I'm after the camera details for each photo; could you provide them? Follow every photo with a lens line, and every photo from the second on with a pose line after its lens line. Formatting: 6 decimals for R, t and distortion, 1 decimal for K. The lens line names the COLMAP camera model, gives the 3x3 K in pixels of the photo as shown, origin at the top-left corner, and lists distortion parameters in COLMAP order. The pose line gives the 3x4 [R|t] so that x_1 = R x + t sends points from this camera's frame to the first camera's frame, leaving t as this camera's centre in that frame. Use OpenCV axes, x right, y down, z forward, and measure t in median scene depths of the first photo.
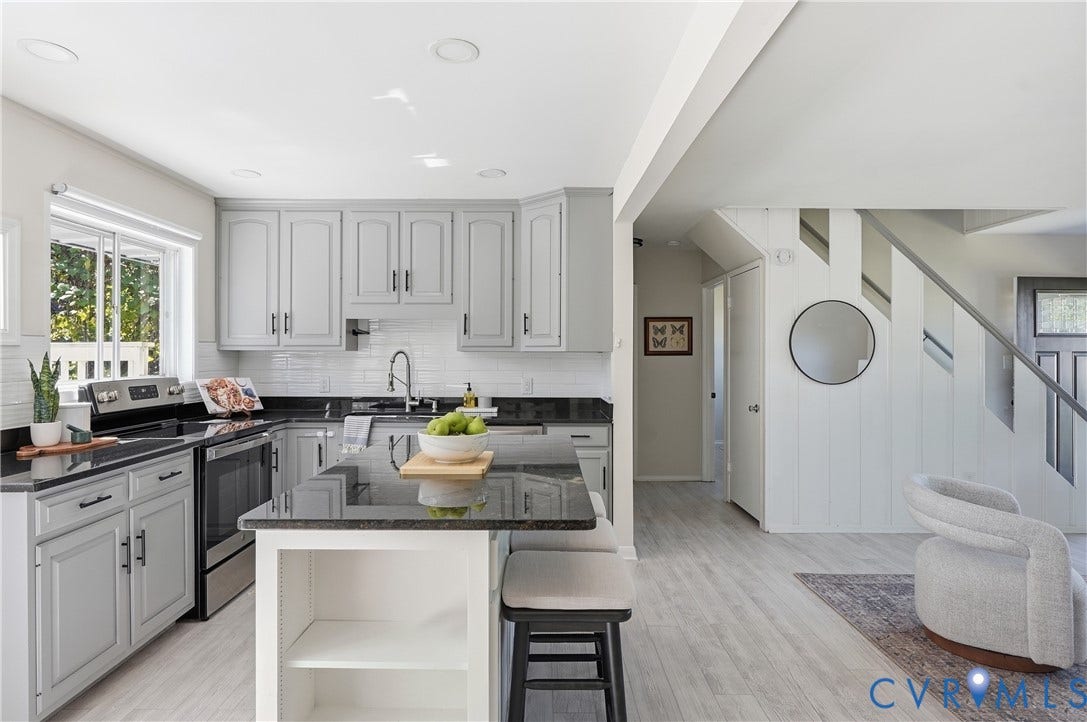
lens RADIAL K [[623.1, 0, 545.7], [0, 623.1, 351.0], [0, 0, 1]] dist [-0.005044, 0.001887]
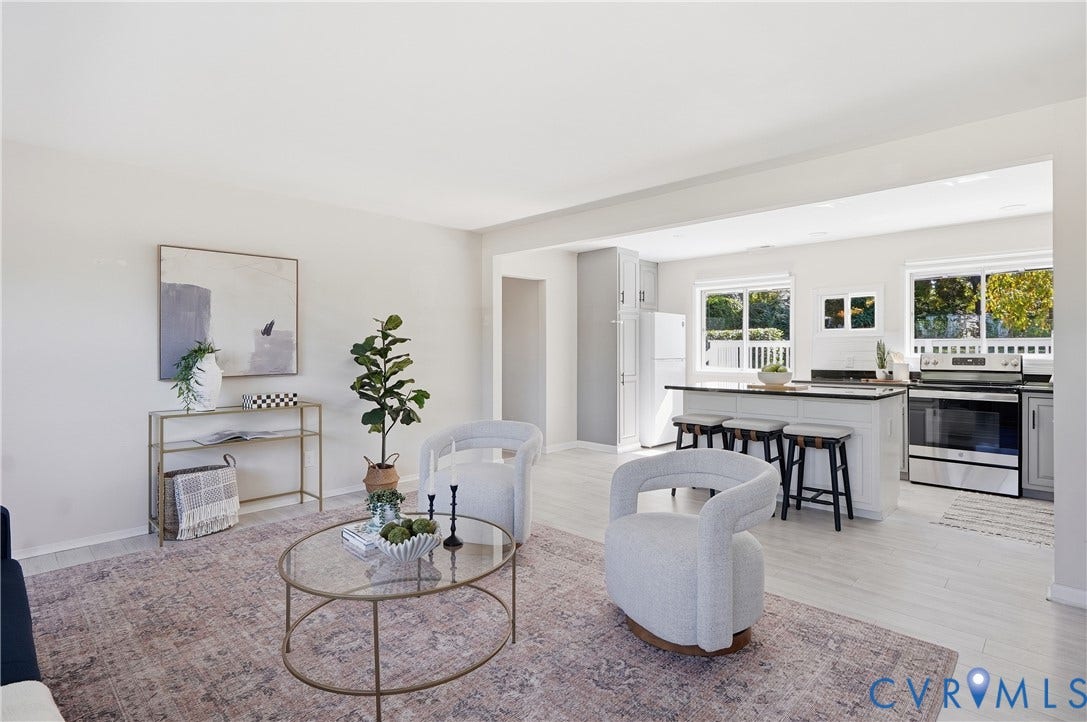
lens RADIAL K [[551.5, 0, 533.6], [0, 551.5, 346.6], [0, 0, 1]] dist [0.003802, -0.001653]
pose [[-0.697984, -0.008026, -0.716068, 0.992219], [0.000092, 0.999936, -0.011297, 0.033701], [0.716113, -0.007951, -0.697939, 0.948932]]
